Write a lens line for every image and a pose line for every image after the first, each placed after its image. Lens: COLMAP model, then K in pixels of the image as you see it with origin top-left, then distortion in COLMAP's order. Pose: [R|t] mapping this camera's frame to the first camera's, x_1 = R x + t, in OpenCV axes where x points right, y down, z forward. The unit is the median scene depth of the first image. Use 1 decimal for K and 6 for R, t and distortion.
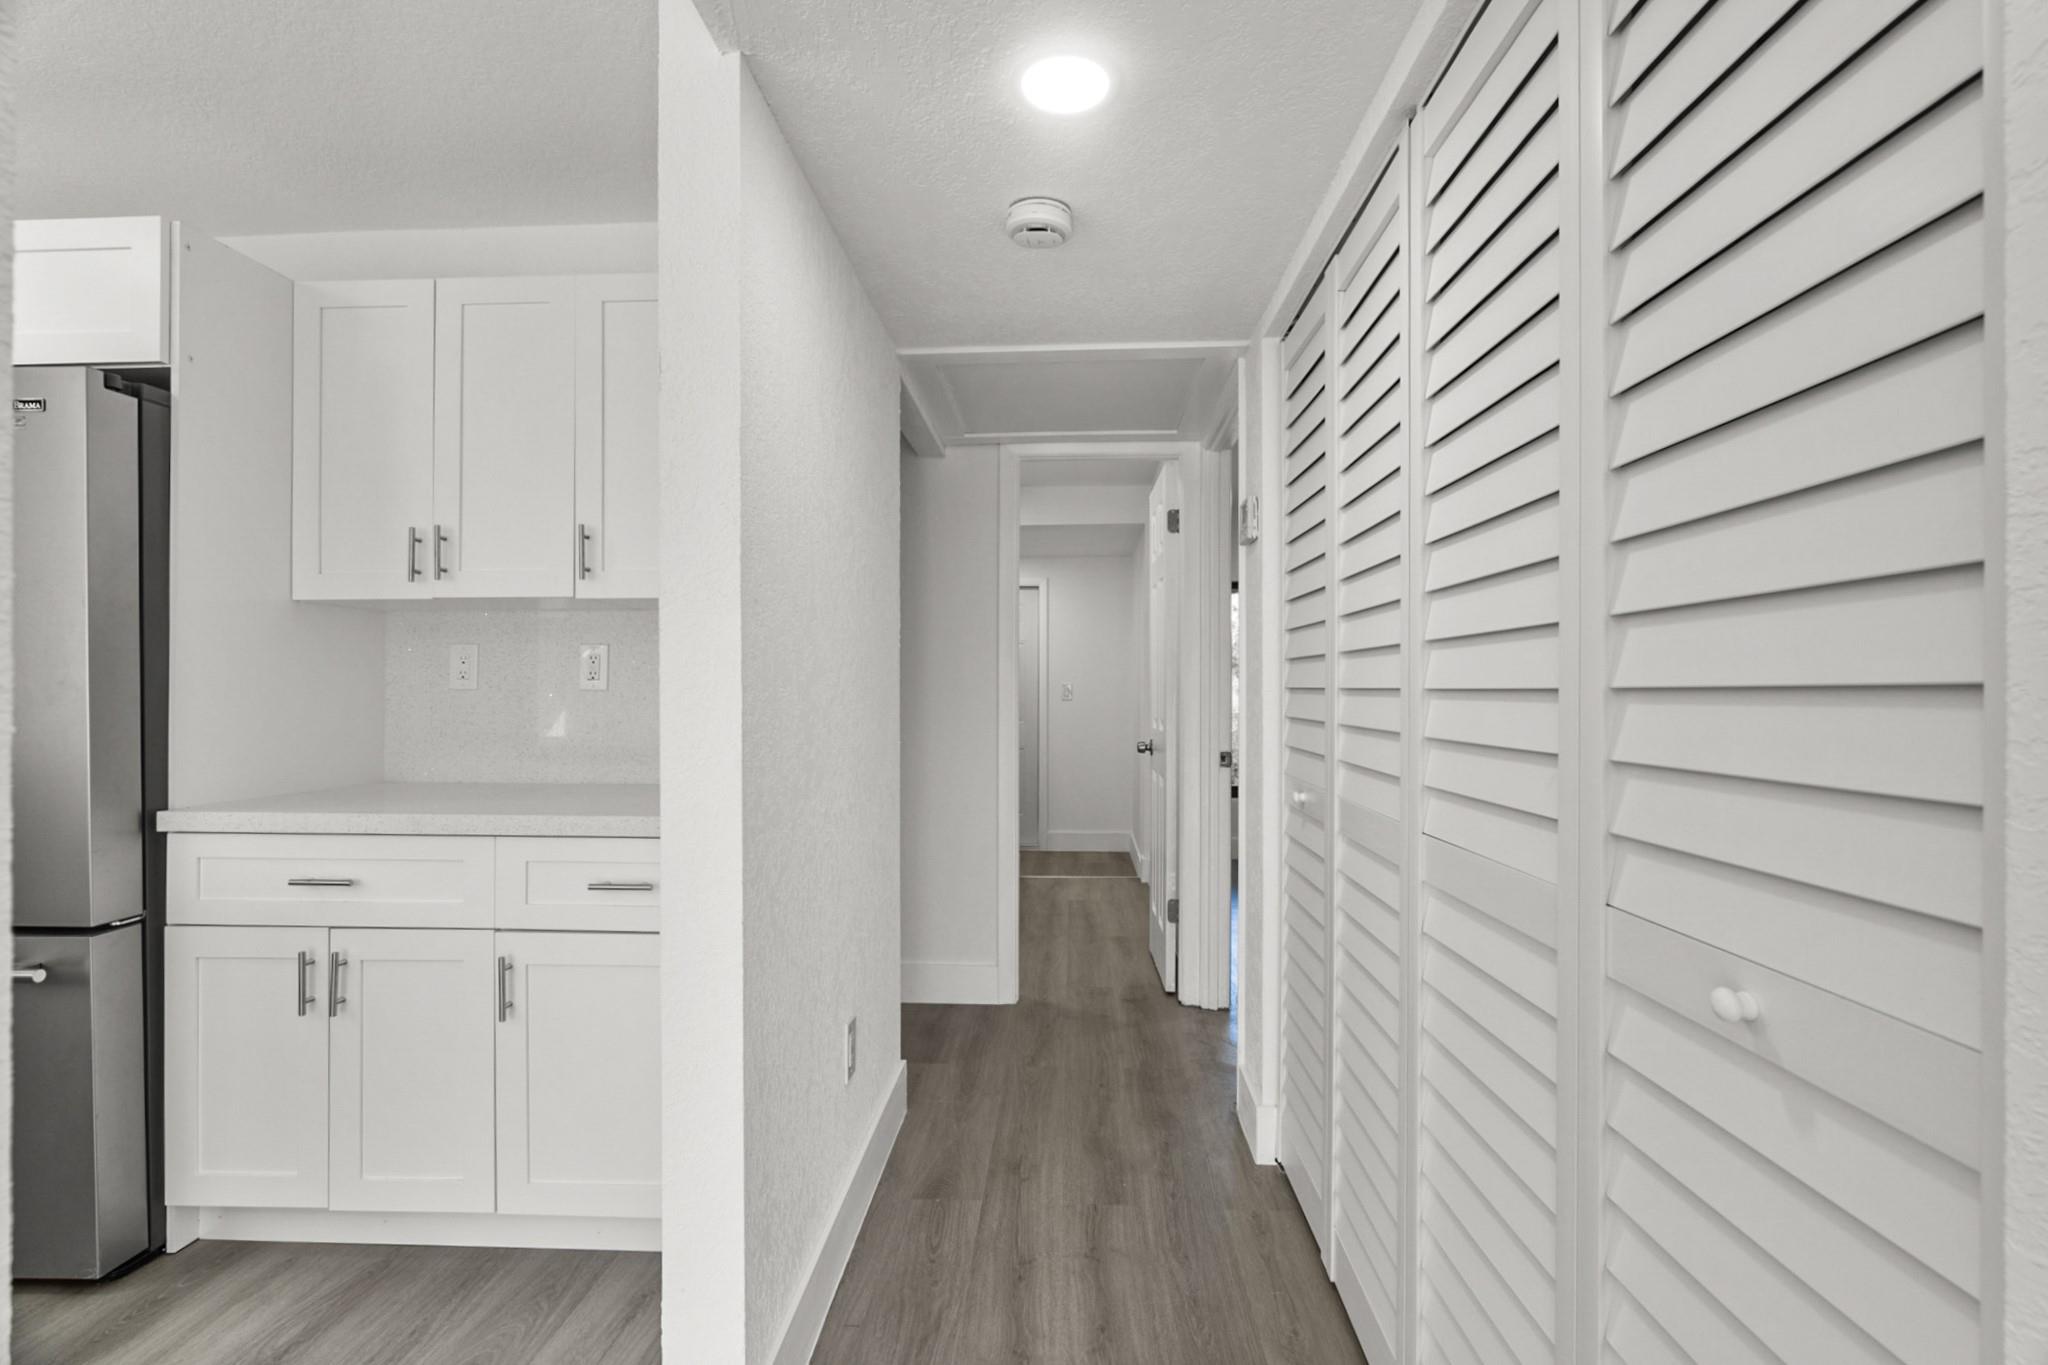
lens RADIAL K [[931.3, 0, 1023.7], [0, 931.3, 672.1], [0, 0, 1]] dist [-0.000591, -0.000297]
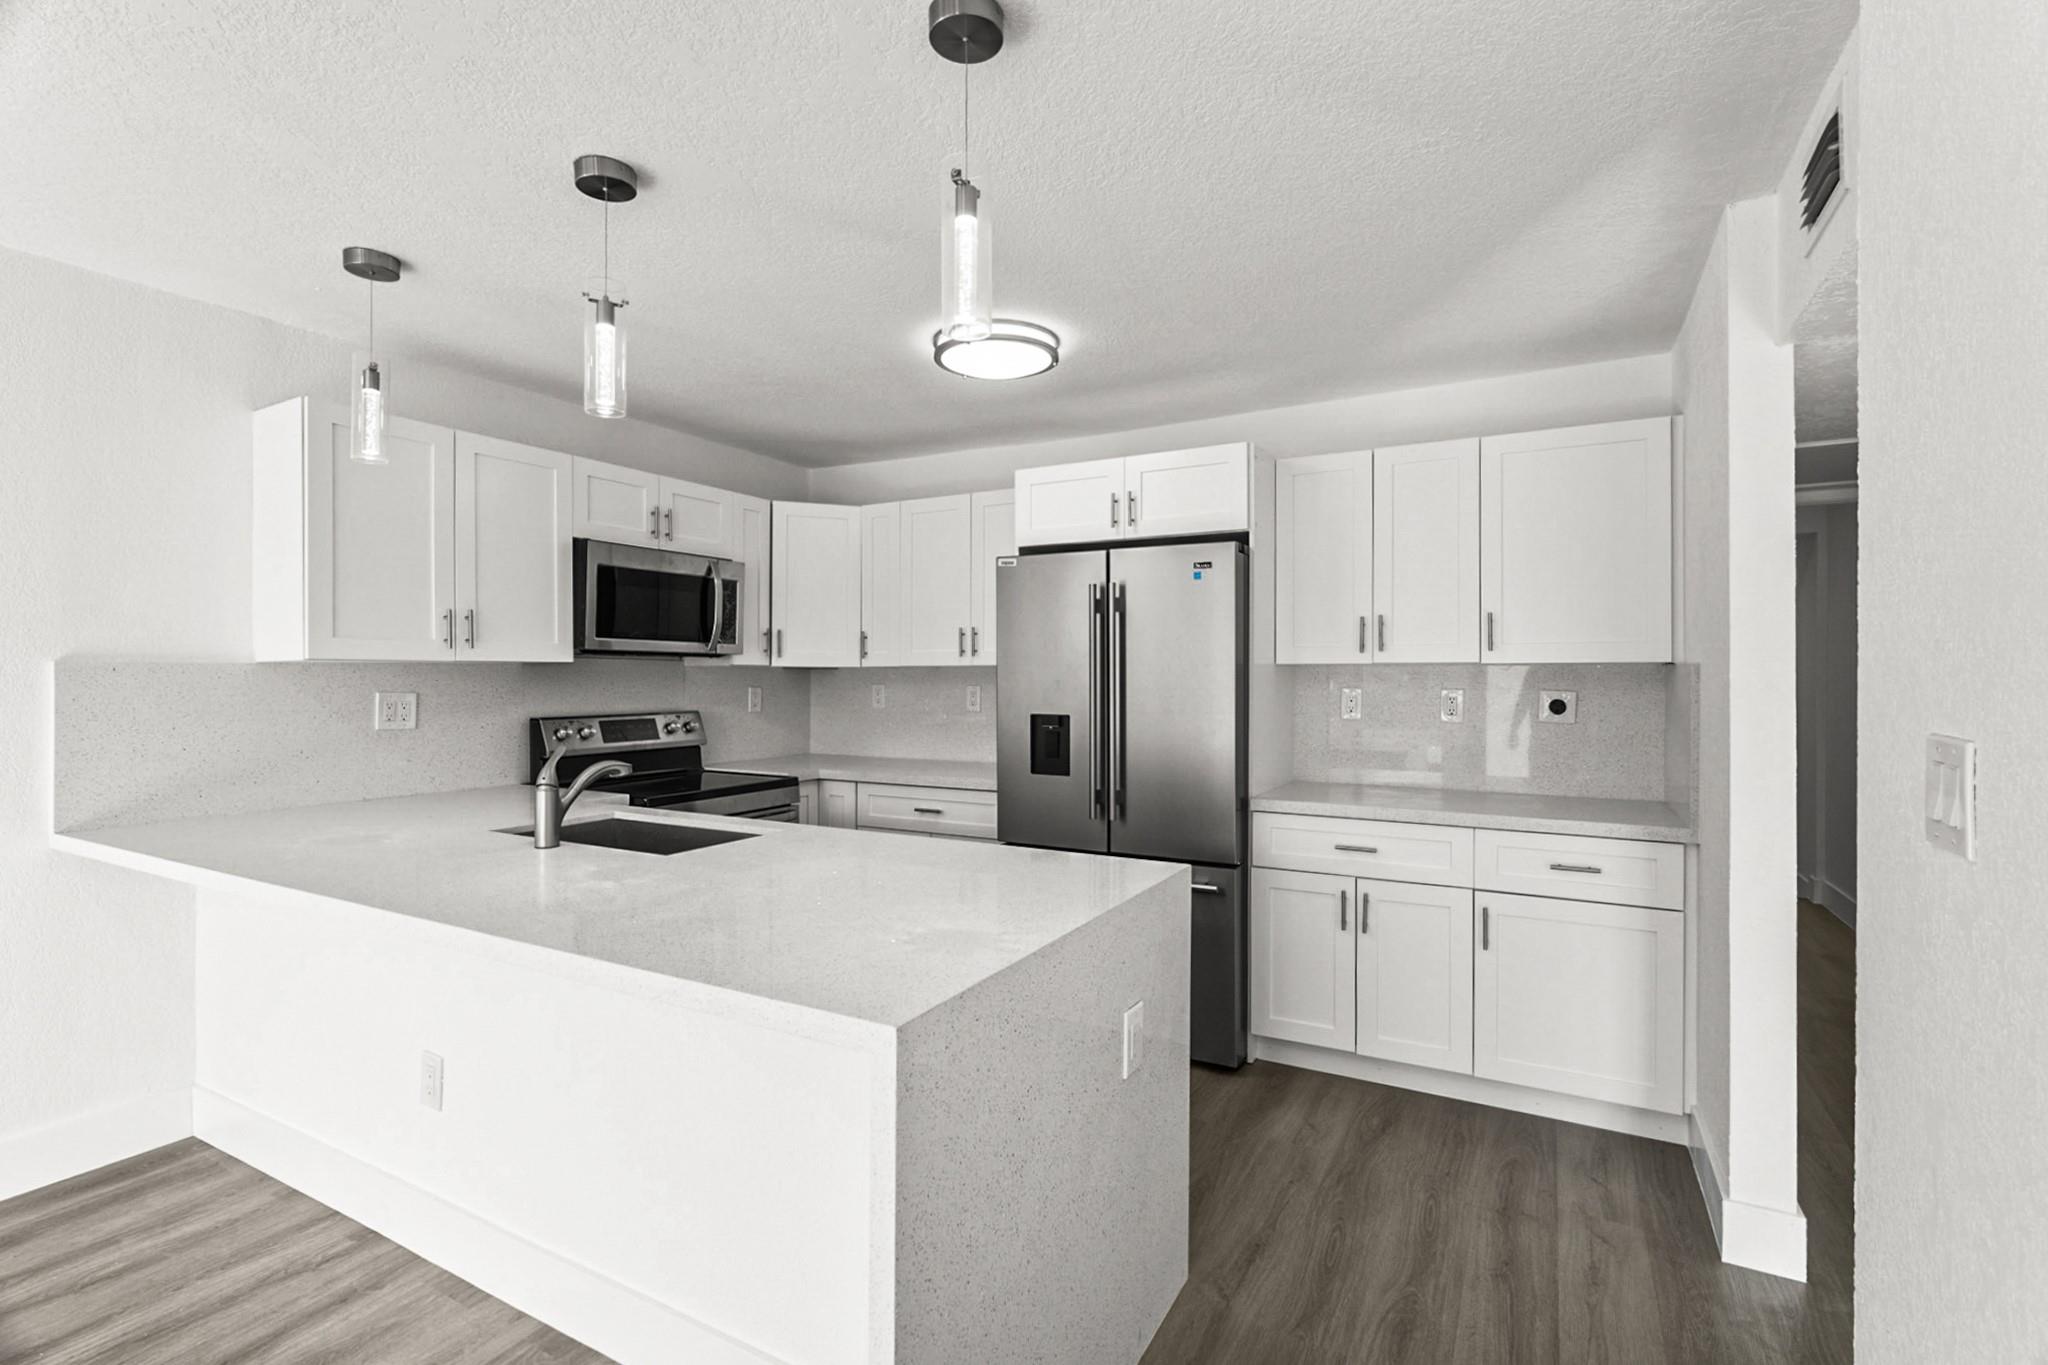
lens RADIAL K [[931.3, 0, 1023.7], [0, 931.3, 672.1], [0, 0, 1]] dist [-0.000591, -0.000297]
pose [[0.898696, -0.001580, -0.438569, -0.549342], [0.006099, 0.999942, 0.008896, -0.093157], [0.438530, -0.010669, 0.898653, -0.666649]]
